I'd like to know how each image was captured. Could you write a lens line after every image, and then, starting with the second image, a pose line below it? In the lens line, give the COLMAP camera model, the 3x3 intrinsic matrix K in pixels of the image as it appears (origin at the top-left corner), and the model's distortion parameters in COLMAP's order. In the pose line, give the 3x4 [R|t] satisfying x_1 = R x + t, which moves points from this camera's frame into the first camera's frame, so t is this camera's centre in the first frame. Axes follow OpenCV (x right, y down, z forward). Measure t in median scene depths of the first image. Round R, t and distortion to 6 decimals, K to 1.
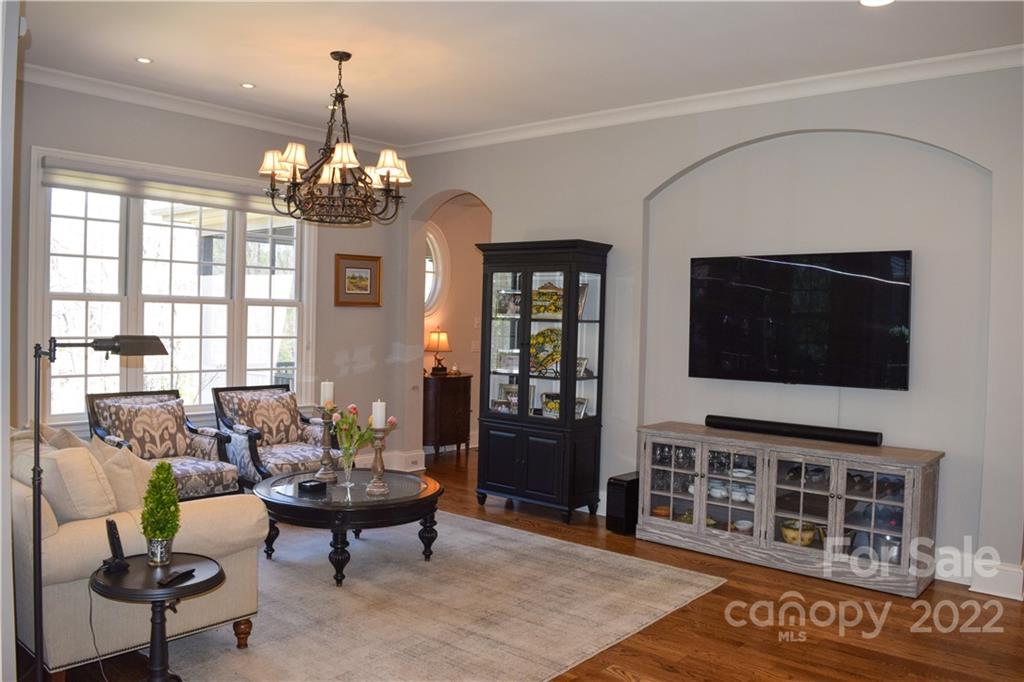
lens RADIAL K [[811.3, 0, 513.8], [0, 811.3, 342.4], [0, 0, 1]] dist [-0.092685, 0.019560]
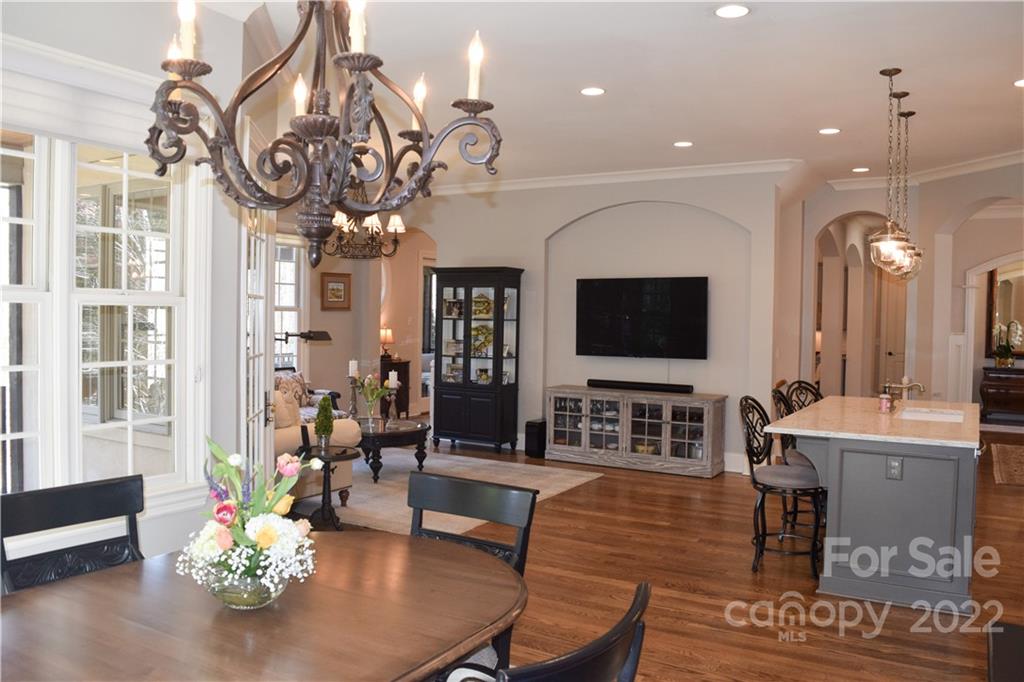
lens RADIAL K [[811.3, 0, 514.4], [0, 811.3, 343.6], [0, 0, 1]] dist [-0.092685, 0.019560]
pose [[0.985530, -0.013497, 0.168961, -0.160108], [0.012465, 0.999897, 0.007171, 0.007293], [-0.169040, -0.004961, 0.985597, -0.507549]]
